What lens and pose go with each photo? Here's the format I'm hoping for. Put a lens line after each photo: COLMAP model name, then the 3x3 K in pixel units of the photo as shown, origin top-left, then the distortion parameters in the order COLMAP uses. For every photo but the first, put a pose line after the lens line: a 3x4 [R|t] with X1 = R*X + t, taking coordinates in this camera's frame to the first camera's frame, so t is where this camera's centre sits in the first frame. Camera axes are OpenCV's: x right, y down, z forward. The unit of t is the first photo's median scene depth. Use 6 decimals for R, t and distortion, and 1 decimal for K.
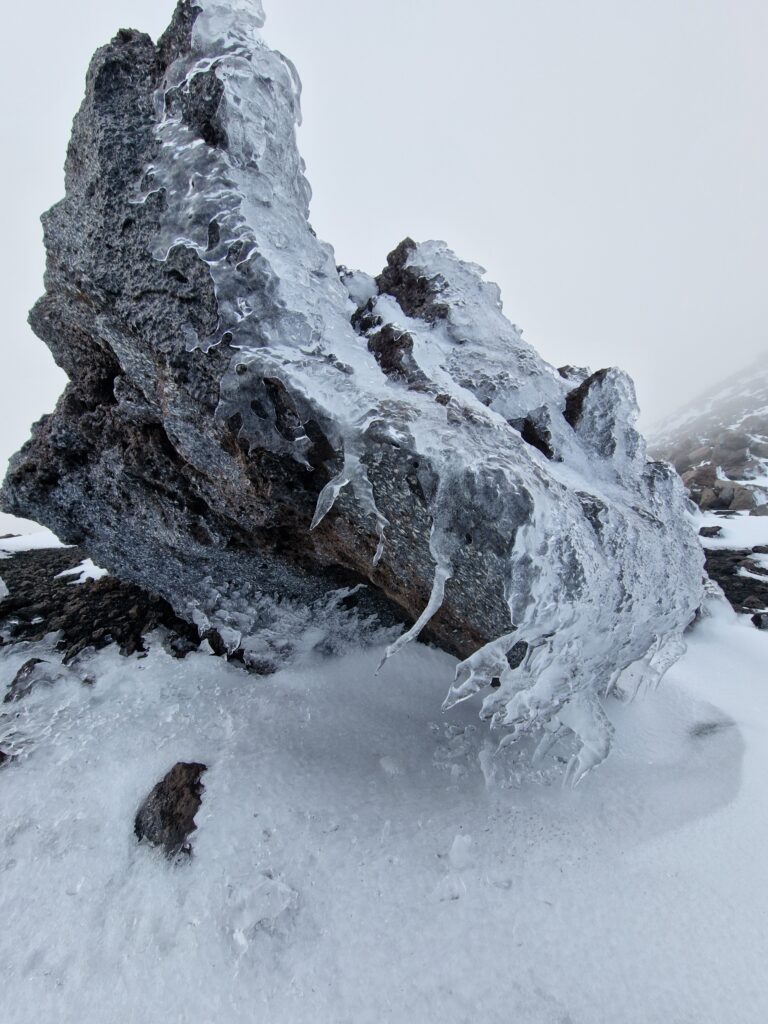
lens RADIAL K [[411.0, 0, 385.6], [0, 411.0, 516.4], [0, 0, 1]] dist [0.000670, 0.000088]
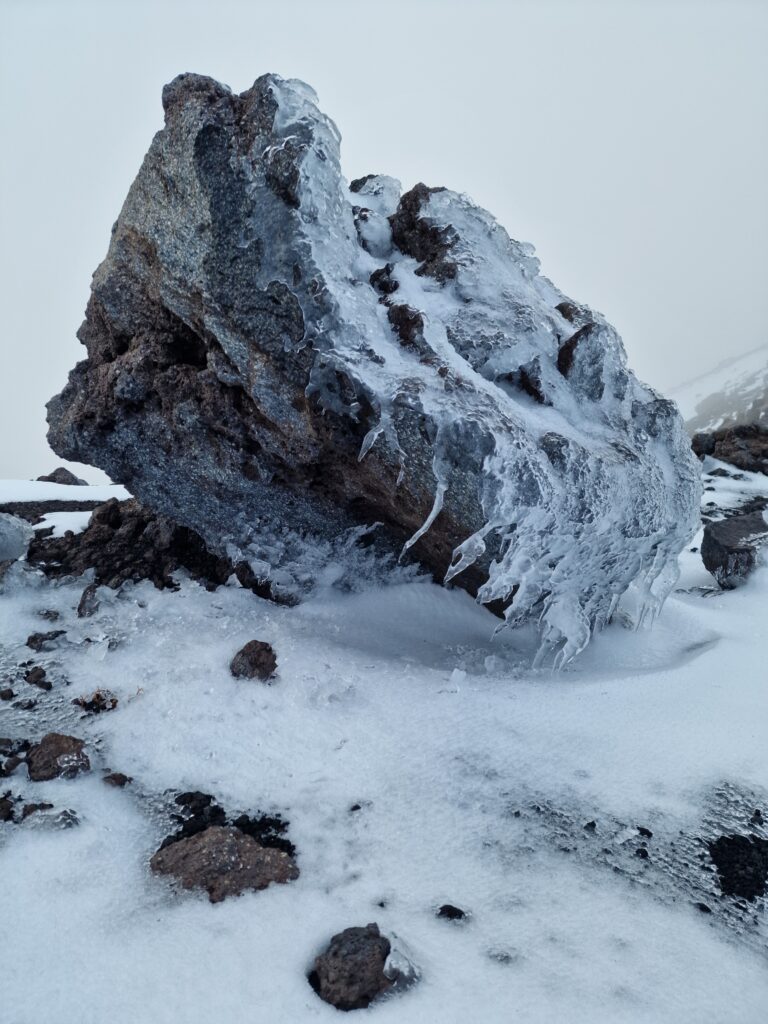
lens RADIAL K [[694.8, 0, 380.3], [0, 694.8, 526.4], [0, 0, 1]] dist [0.131974, -0.175524]
pose [[0.999821, -0.010474, -0.015776, -0.037049], [0.011725, 0.996606, 0.081478, 0.043589], [0.014869, -0.081649, 0.996550, -1.088173]]
